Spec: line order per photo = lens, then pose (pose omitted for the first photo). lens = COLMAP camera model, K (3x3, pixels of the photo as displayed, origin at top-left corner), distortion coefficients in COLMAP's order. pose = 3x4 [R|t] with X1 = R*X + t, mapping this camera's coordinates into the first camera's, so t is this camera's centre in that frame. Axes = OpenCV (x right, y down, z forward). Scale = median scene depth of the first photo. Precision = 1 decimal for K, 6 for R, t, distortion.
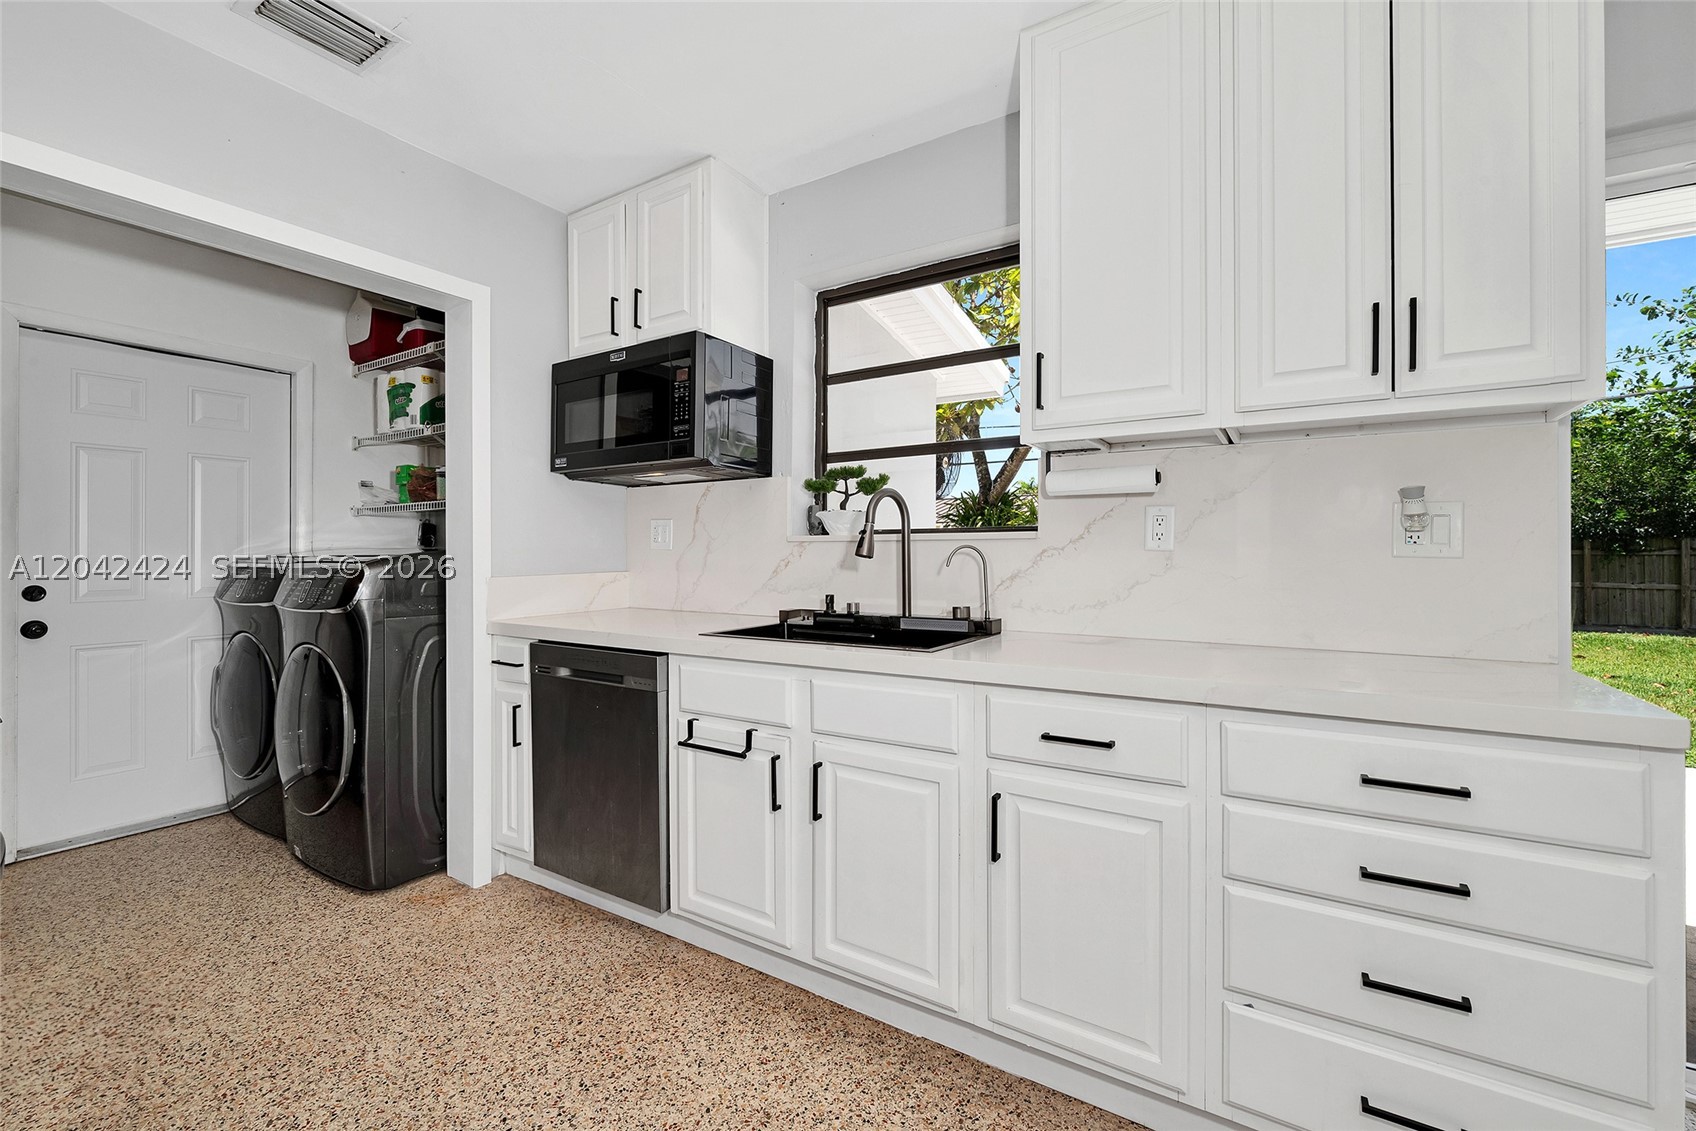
lens RADIAL K [[722.2, 0, 803.8], [0, 722.2, 542.8], [0, 0, 1]] dist [-0.004224, -0.000294]
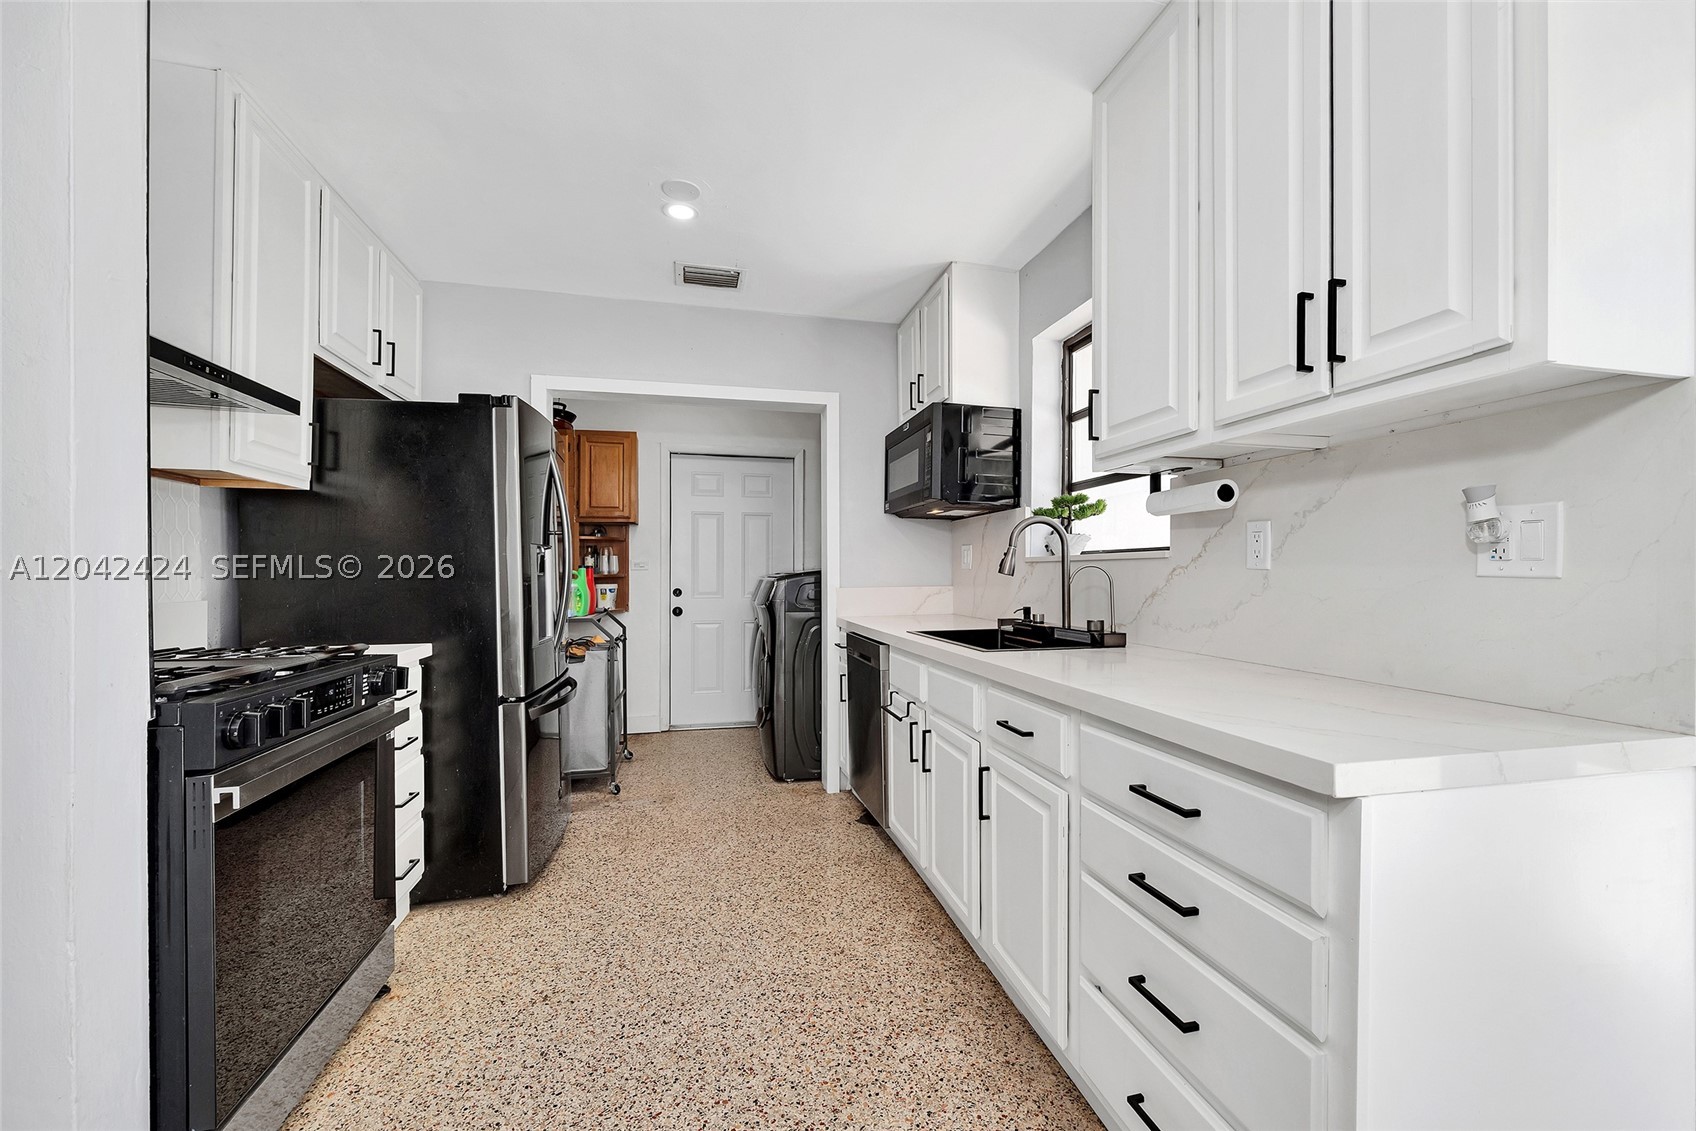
lens RADIAL K [[675.7, 0, 876.9], [0, 675.7, 569.7], [0, 0, 1]] dist [-0.001016, -0.000129]
pose [[0.748491, -0.000849, -0.663144, 0.621400], [0.007073, 0.999953, 0.006702, 0.002108], [0.663107, -0.009707, 0.748461, 0.012696]]
